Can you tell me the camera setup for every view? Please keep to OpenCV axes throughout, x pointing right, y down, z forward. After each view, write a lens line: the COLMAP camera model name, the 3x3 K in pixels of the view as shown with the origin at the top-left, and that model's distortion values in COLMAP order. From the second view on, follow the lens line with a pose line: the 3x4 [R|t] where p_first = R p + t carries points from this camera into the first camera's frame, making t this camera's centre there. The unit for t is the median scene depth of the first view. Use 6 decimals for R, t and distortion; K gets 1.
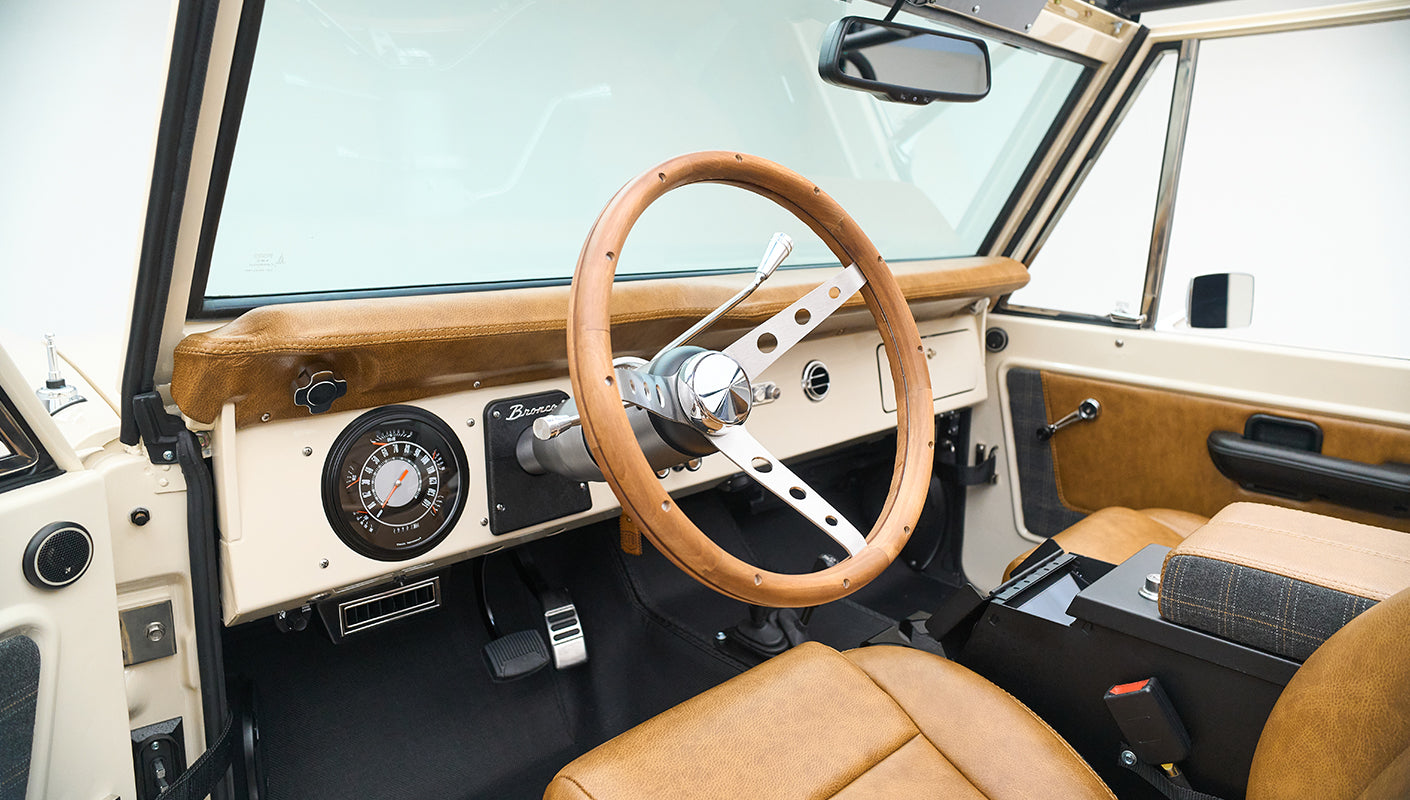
lens RADIAL K [[878.2, 0, 707.3], [0, 878.2, 387.9], [0, 0, 1]] dist [-0.069953, 0.048290]
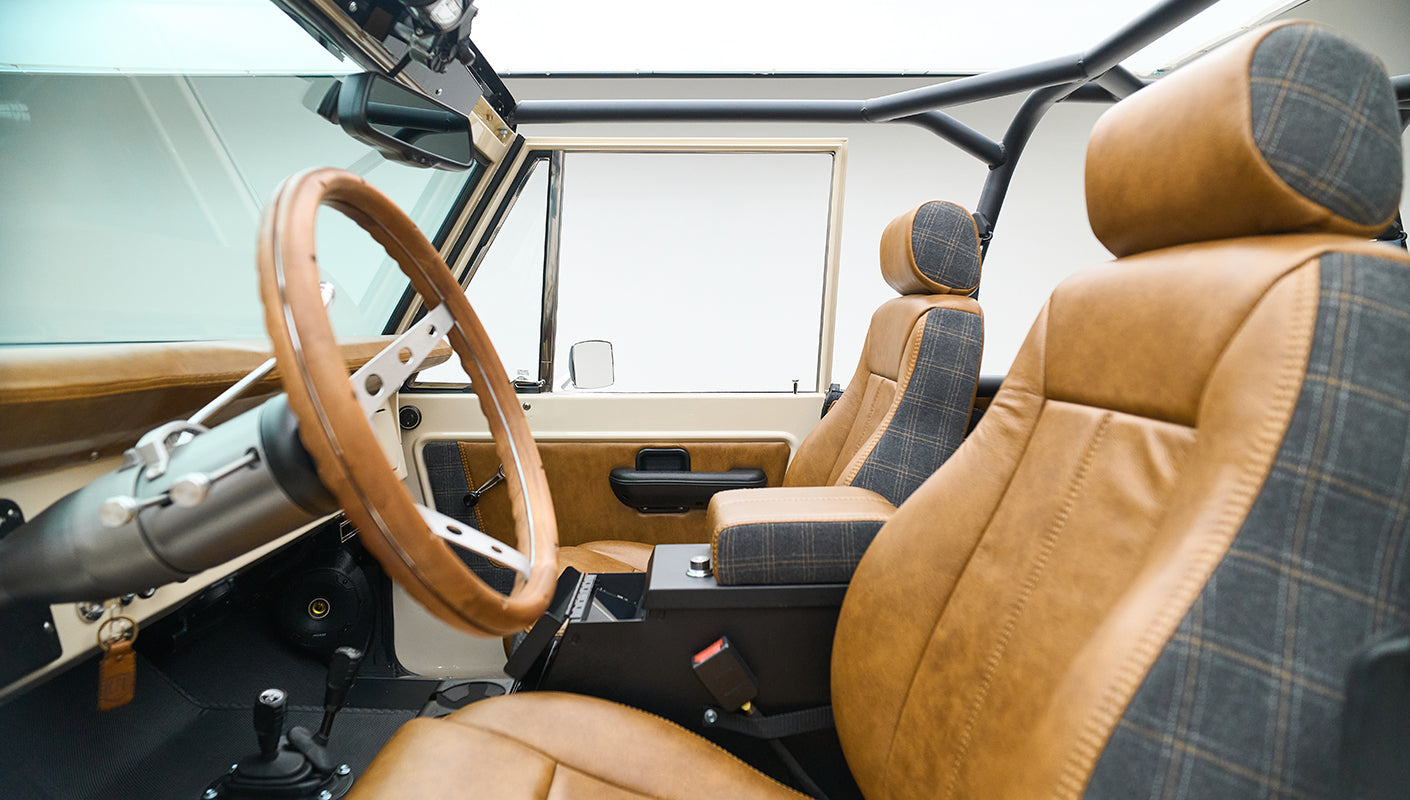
lens RADIAL K [[856.3, 0, 710.7], [0, 856.3, 363.0], [0, 0, 1]] dist [-0.080532, 0.056380]
pose [[0.686296, -0.050152, 0.725592, -0.242308], [0.165222, 0.982288, -0.088380, 0.046616], [-0.708308, 0.180538, 0.682426, 0.099738]]
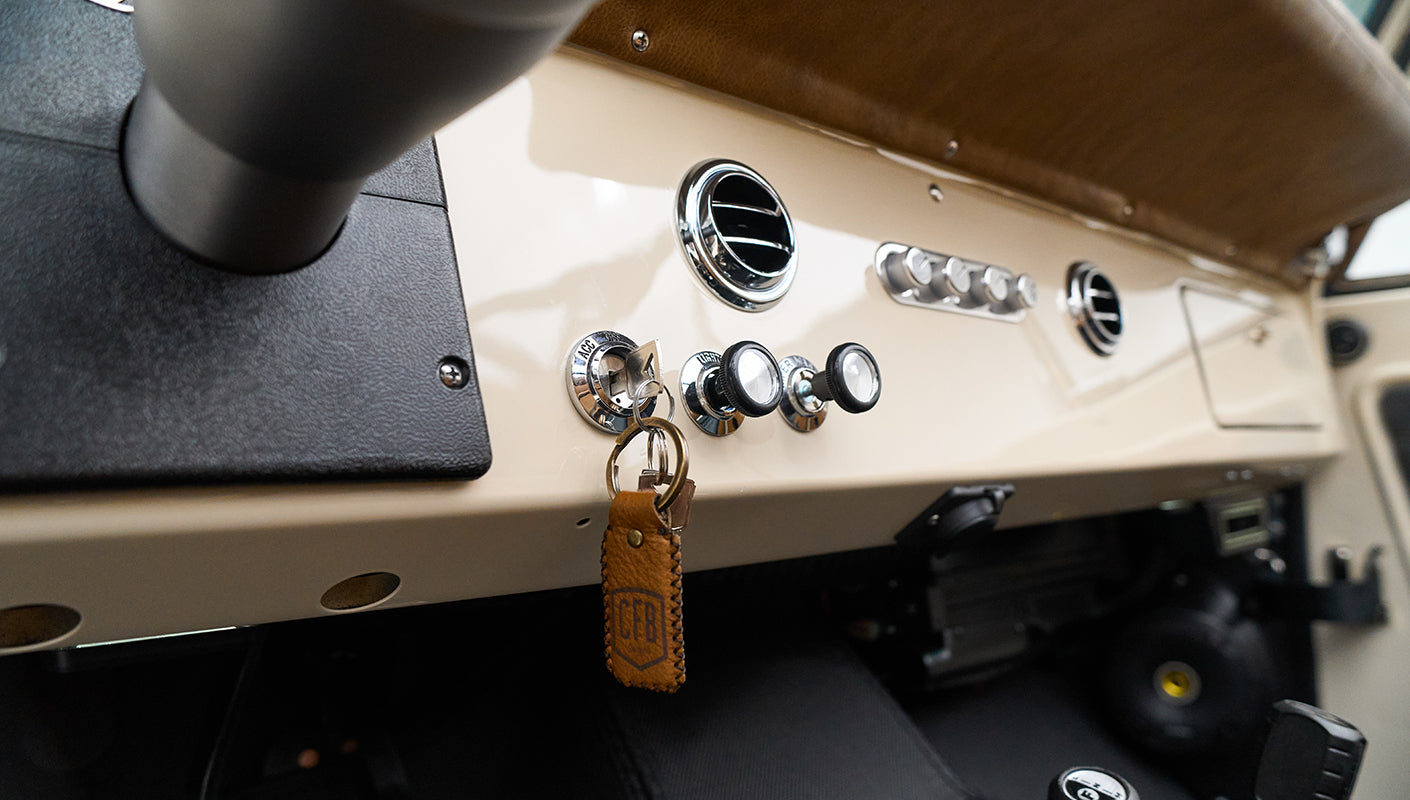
lens RADIAL K [[954.2, 0, 708.4], [0, 954.2, 371.2], [0, 0, 1]] dist [-0.009883, -0.000421]
pose [[0.997690, -0.053322, -0.042083, -0.055951], [0.039744, 0.960638, -0.274946, 0.181089], [0.055087, 0.272638, 0.960538, 0.711385]]
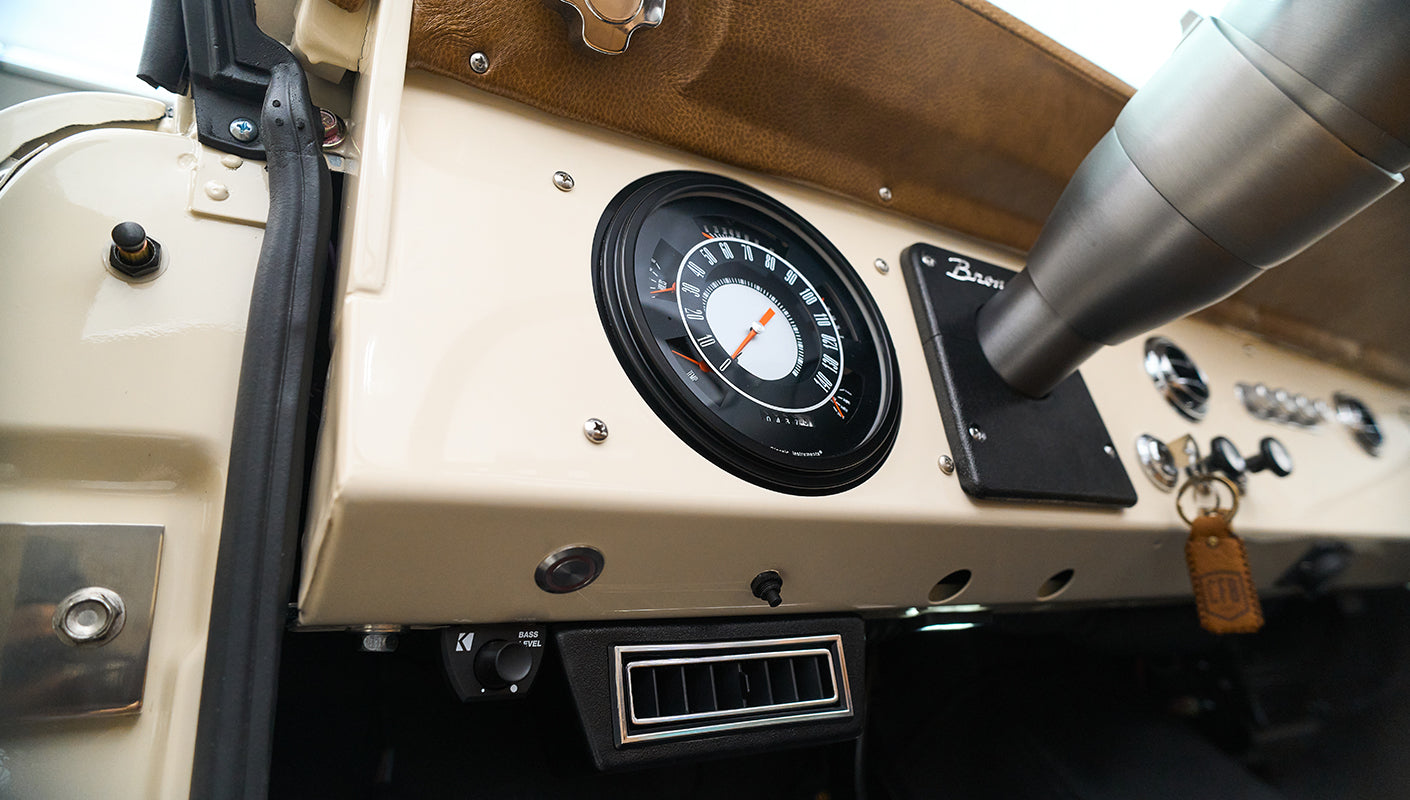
lens RADIAL K [[856.3, 0, 710.7], [0, 856.3, 363.0], [0, 0, 1]] dist [-0.080532, 0.056380]
pose [[0.978128, -0.142862, -0.151182, -0.260604], [0.050731, 0.868723, -0.492694, 0.266230], [0.201723, 0.474248, 0.856969, 0.536927]]
